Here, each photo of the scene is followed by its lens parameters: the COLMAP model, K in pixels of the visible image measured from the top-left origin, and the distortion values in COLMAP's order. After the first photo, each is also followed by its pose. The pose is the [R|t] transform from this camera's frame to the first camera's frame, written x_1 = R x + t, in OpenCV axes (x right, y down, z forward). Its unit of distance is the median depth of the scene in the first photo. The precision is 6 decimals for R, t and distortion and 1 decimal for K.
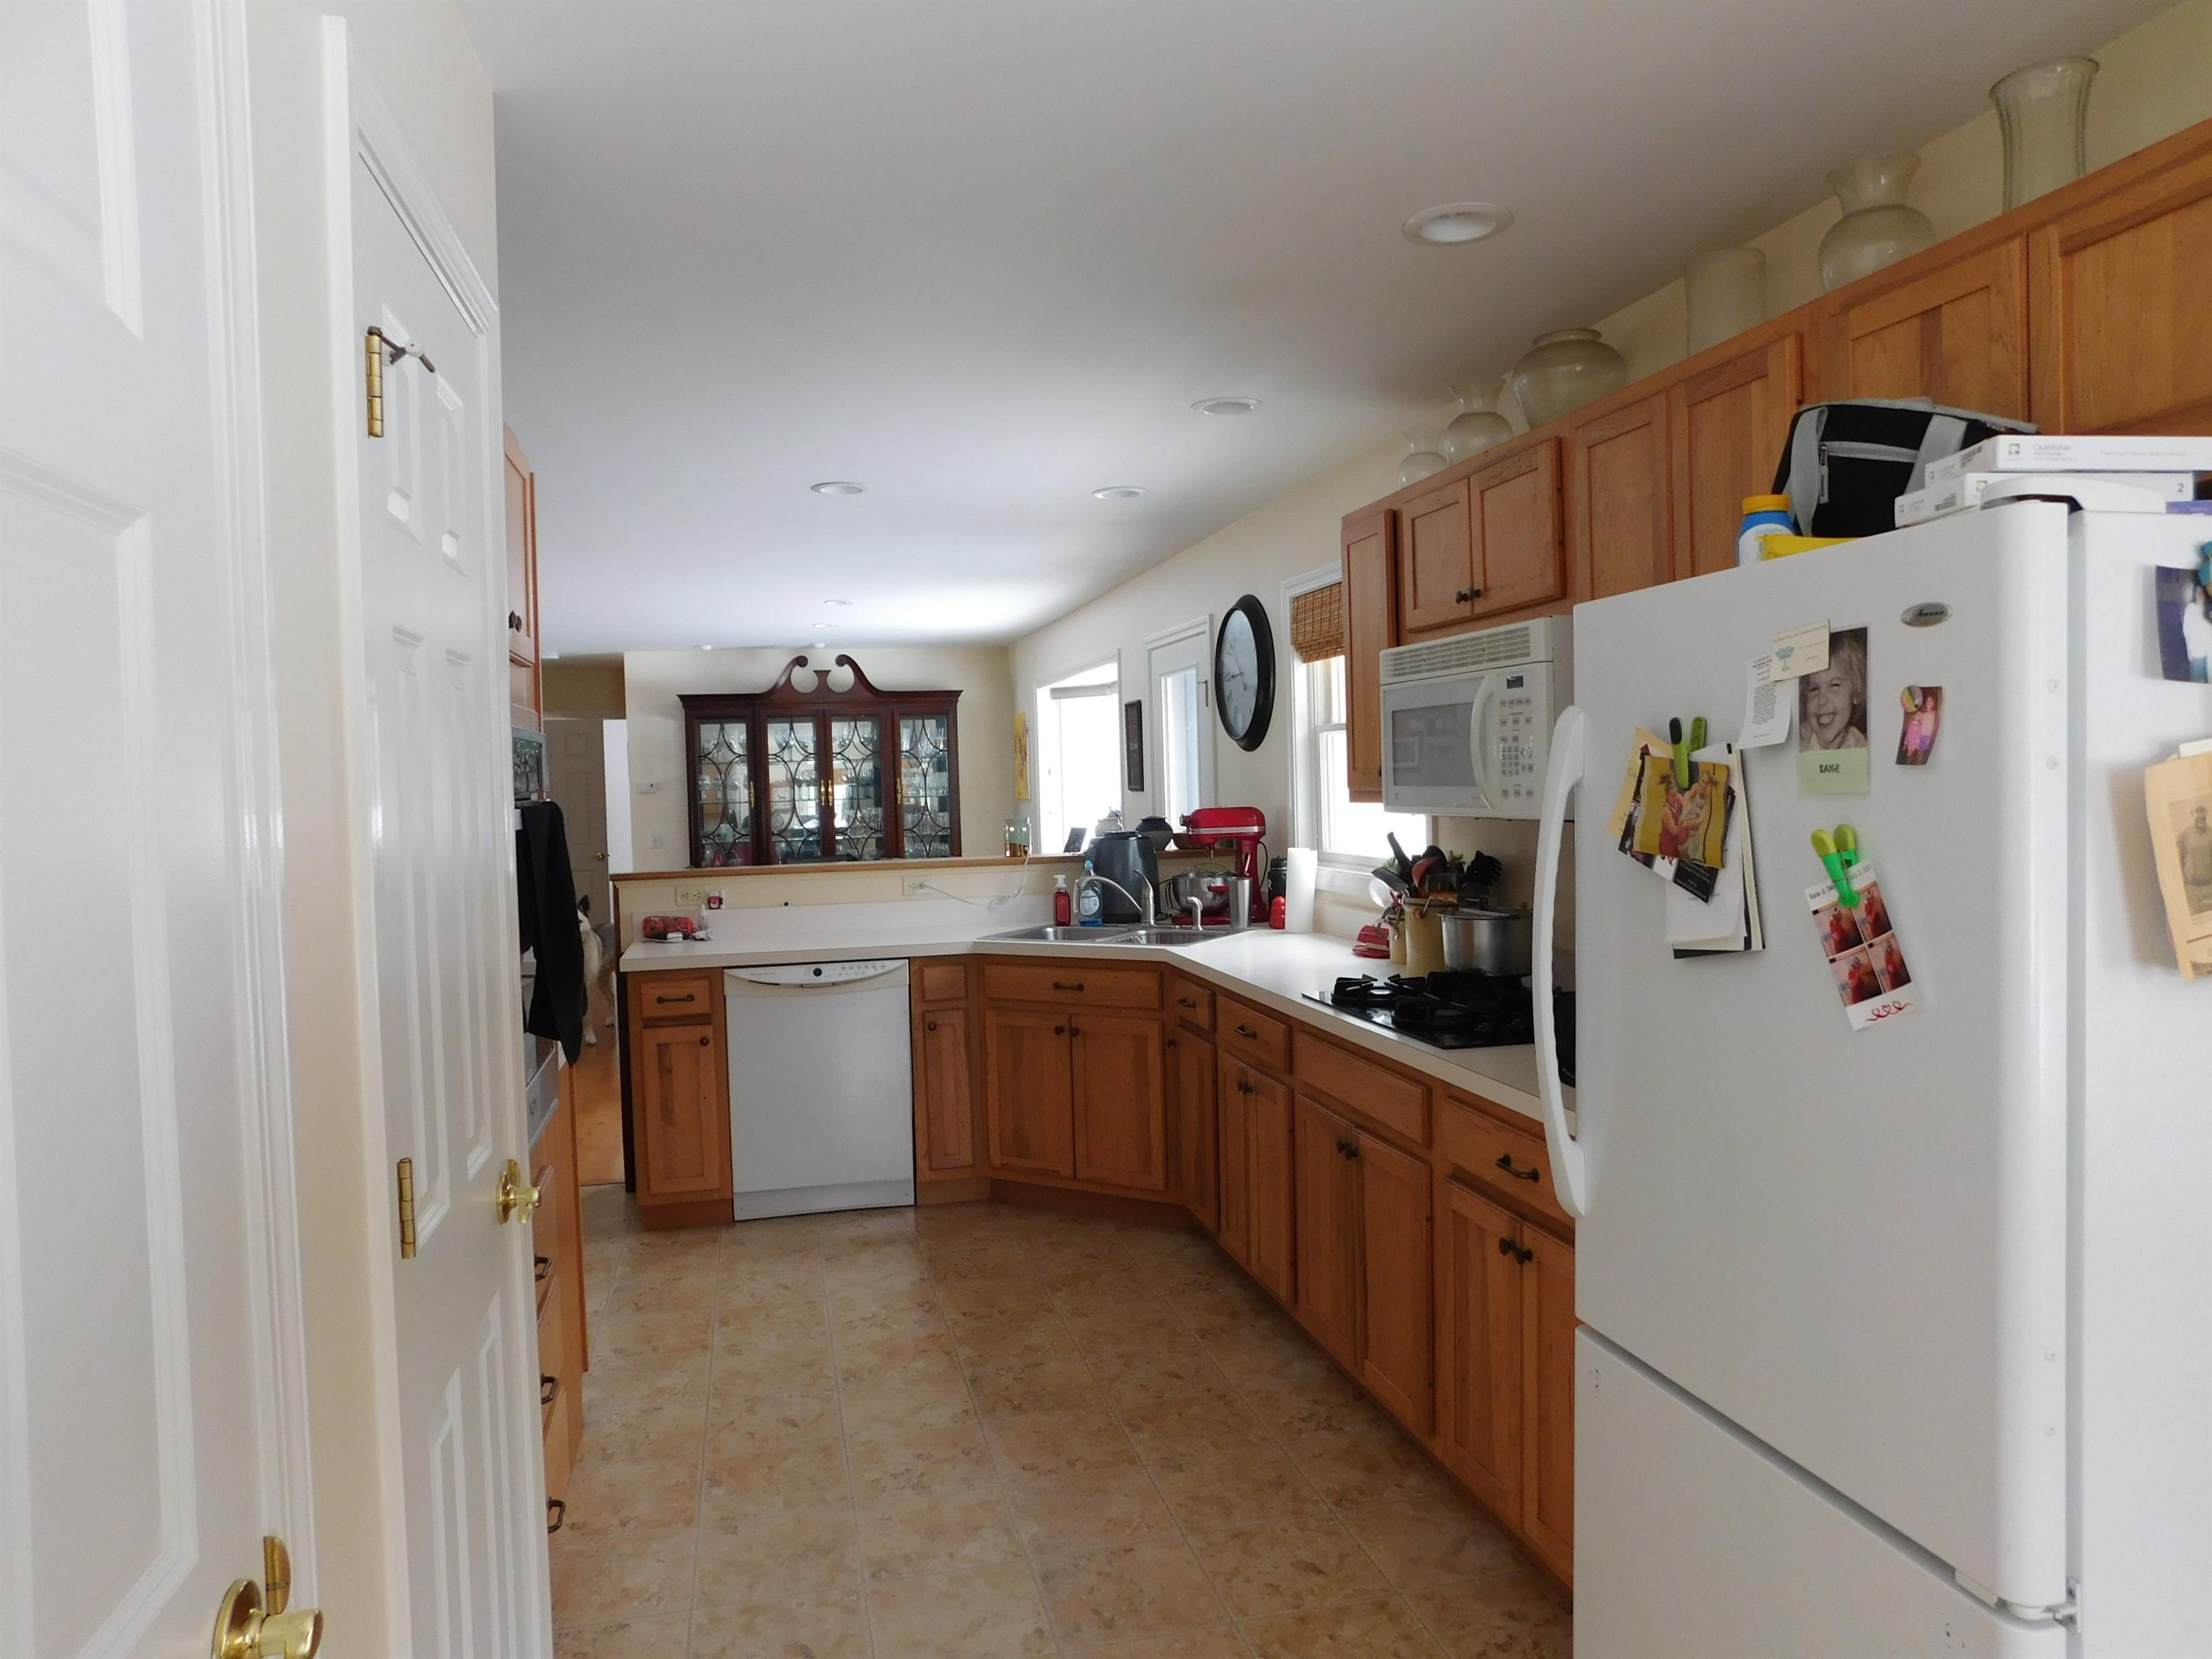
lens RADIAL K [[1486.7, 0, 1106.0], [0, 1486.7, 829.5], [0, 0, 1]] dist [-0.066925, 0.065218]
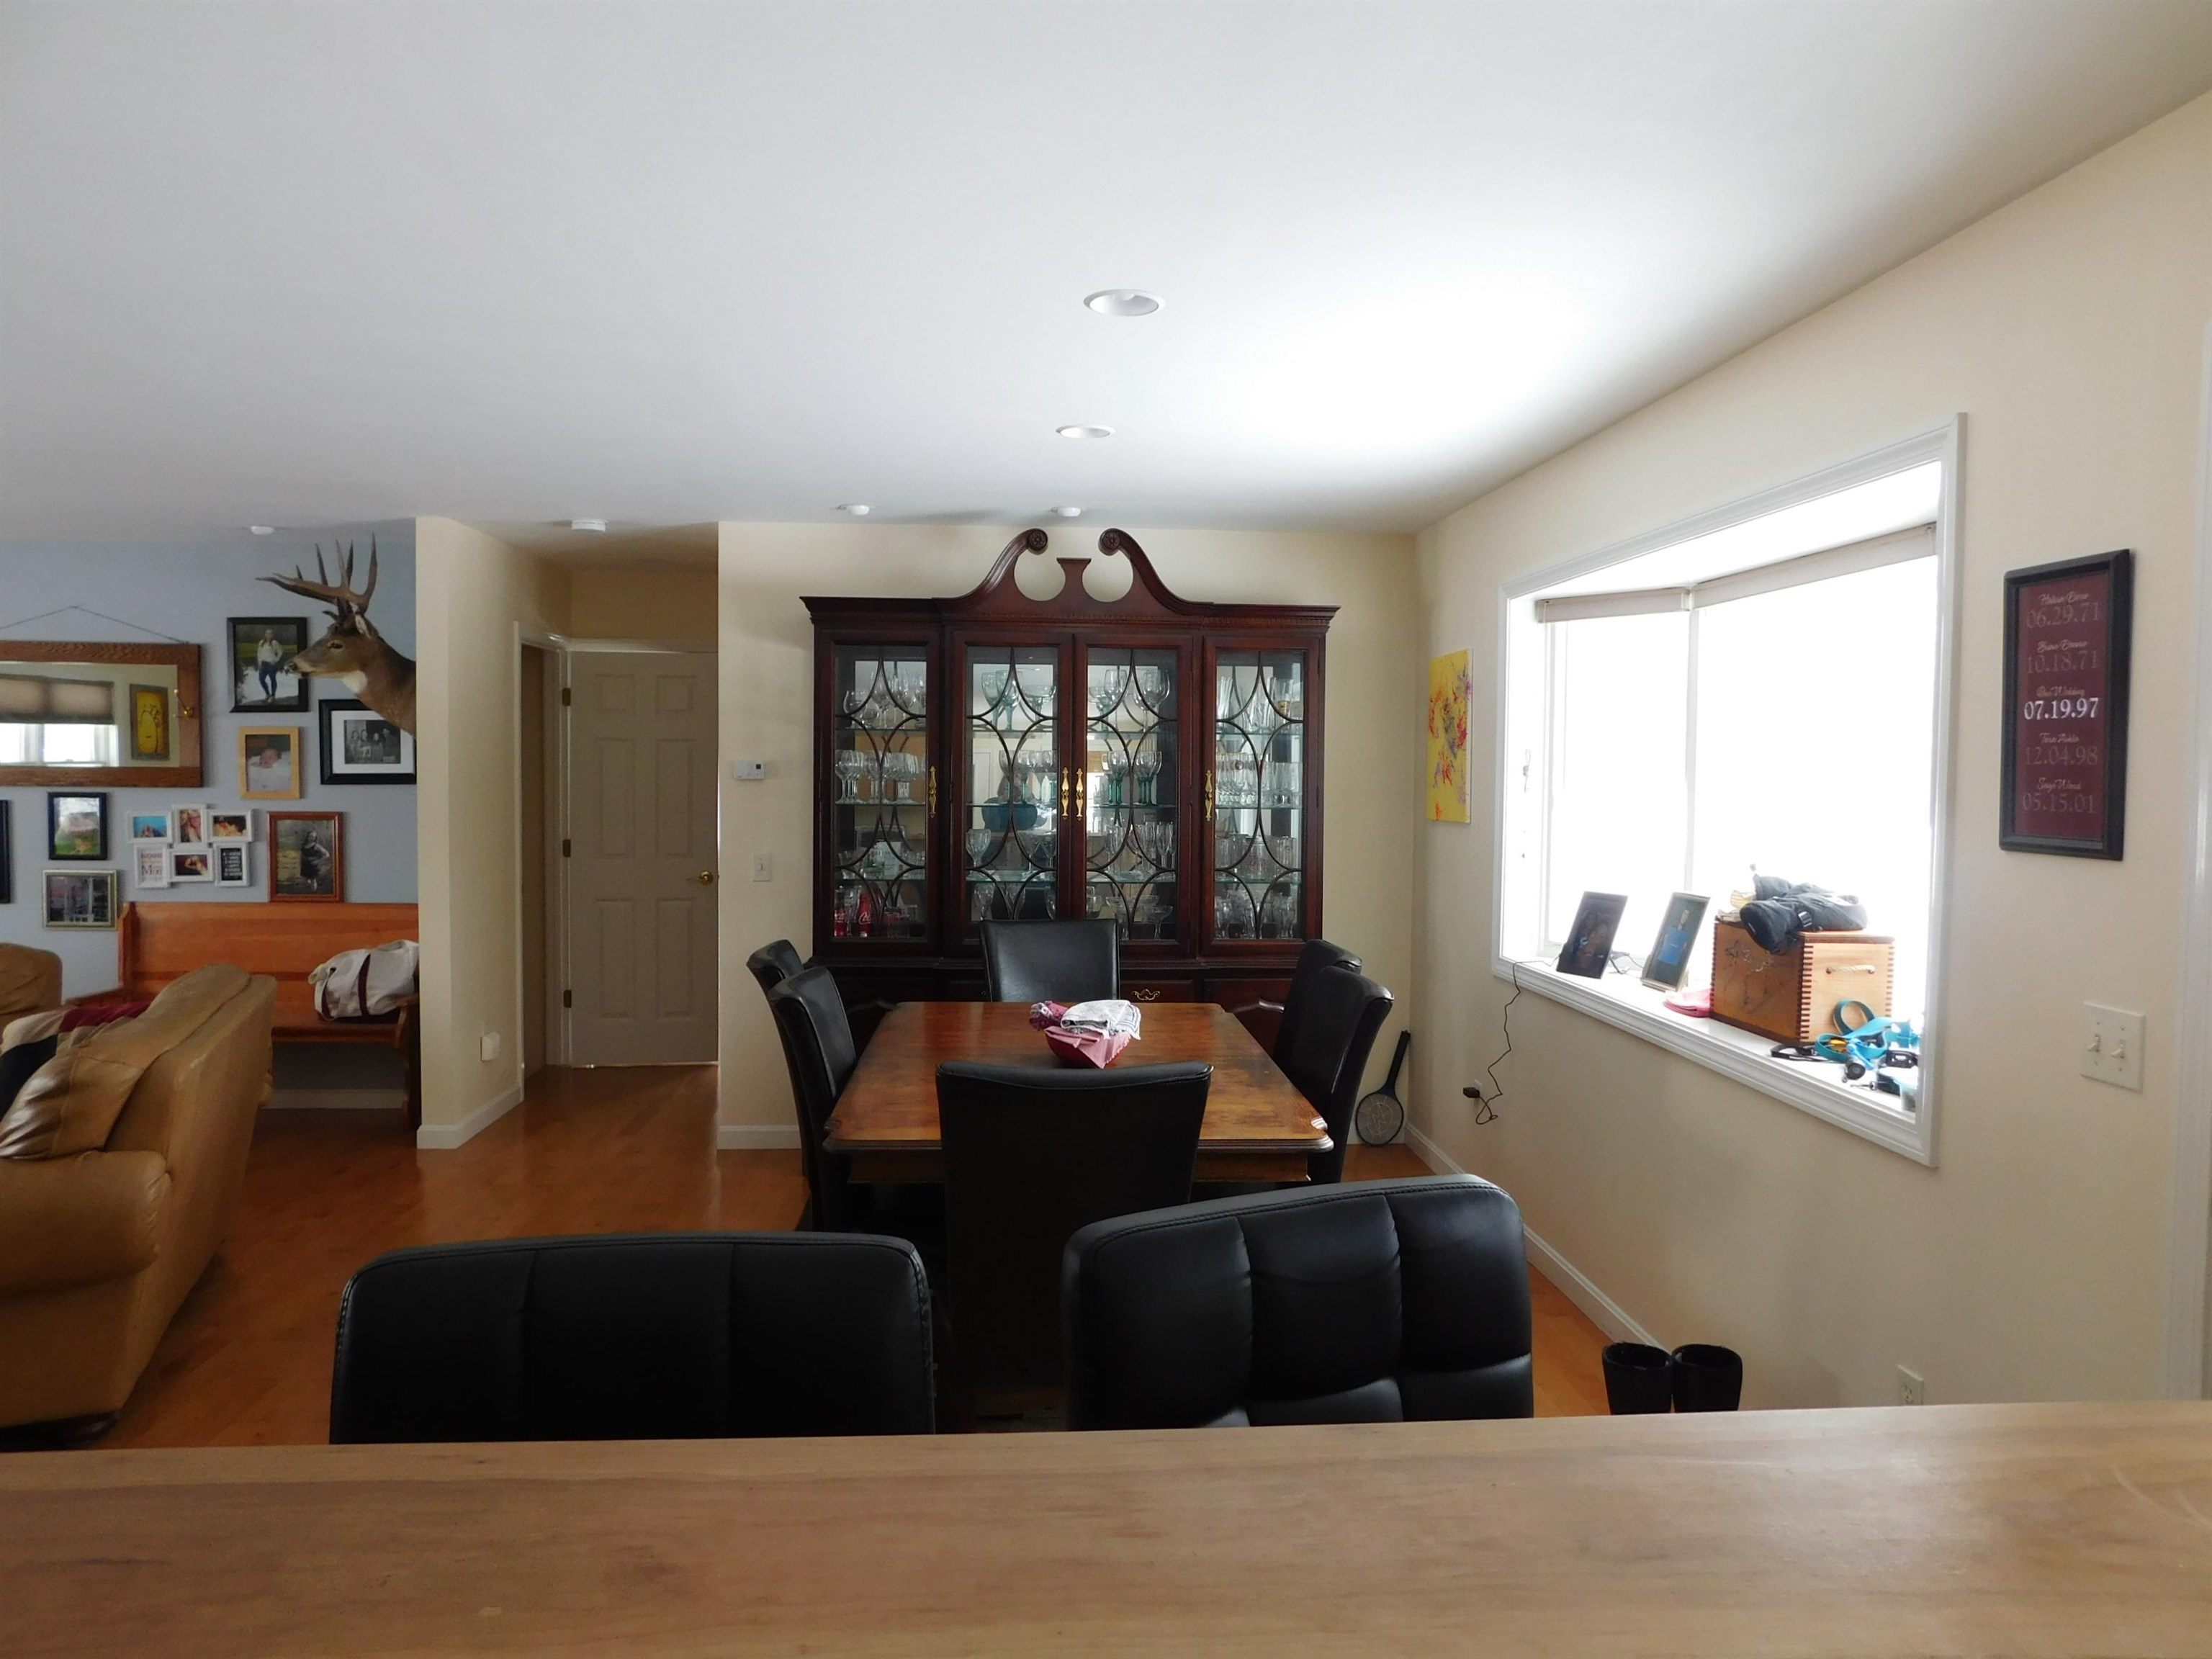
lens RADIAL K [[1486.7, 0, 1106.0], [0, 1486.7, 829.5], [0, 0, 1]] dist [-0.066925, 0.065218]
pose [[0.985036, 0.045714, -0.166176, -0.087398], [-0.044692, 0.998952, 0.009883, -0.017522], [0.166454, -0.002308, 0.986047, 0.476987]]
